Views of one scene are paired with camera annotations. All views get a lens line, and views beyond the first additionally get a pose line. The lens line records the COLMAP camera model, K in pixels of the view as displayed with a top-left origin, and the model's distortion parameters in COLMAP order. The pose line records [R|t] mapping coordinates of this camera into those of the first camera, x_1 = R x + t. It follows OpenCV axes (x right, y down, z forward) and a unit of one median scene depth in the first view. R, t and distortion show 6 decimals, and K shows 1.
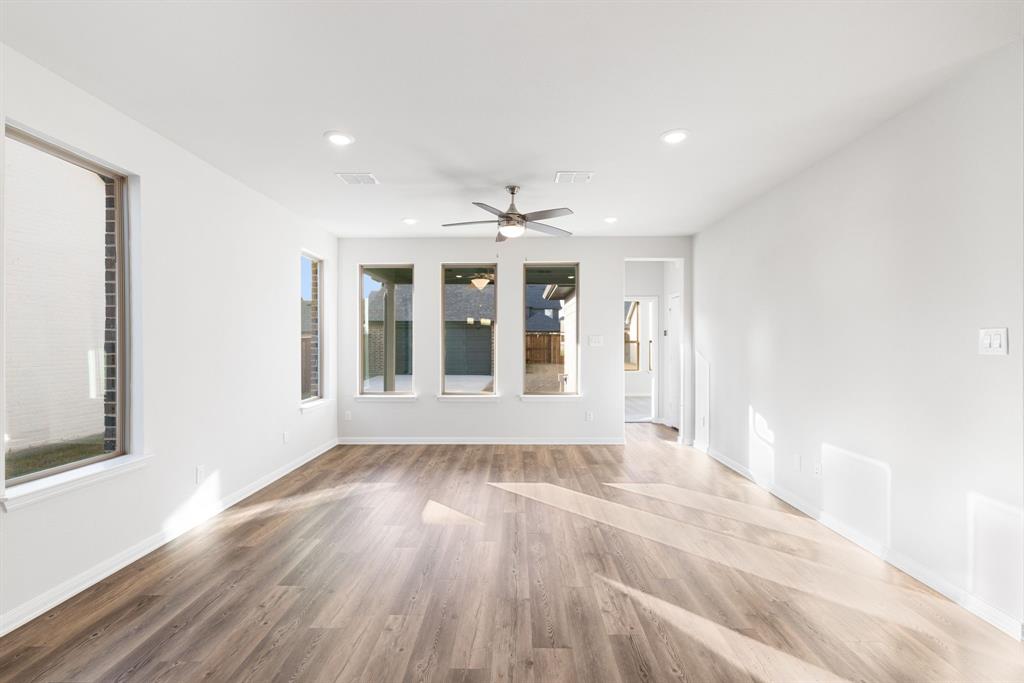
lens RADIAL K [[453.9, 0, 510.3], [0, 453.9, 339.0], [0, 0, 1]] dist [-0.002763, -0.000396]
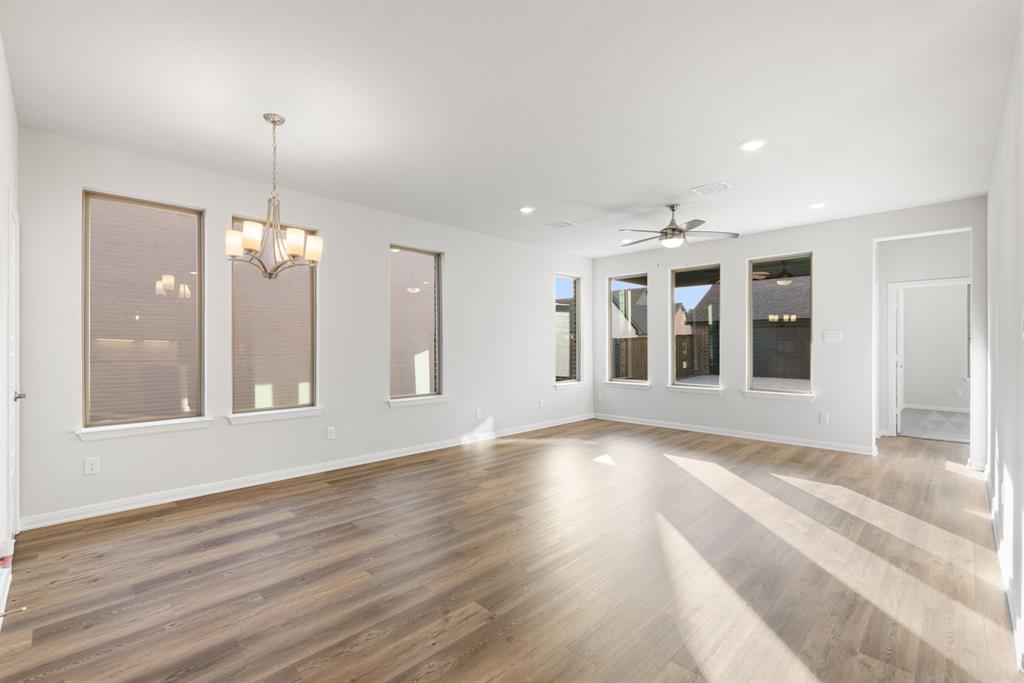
lens RADIAL K [[453.9, 0, 509.0], [0, 453.9, 343.5], [0, 0, 1]] dist [-0.002763, -0.000396]
pose [[0.717717, 0.000429, -0.696335, 0.415379], [0.003538, 0.999985, 0.004263, 0.014802], [0.696326, -0.005524, 0.717705, -0.116235]]
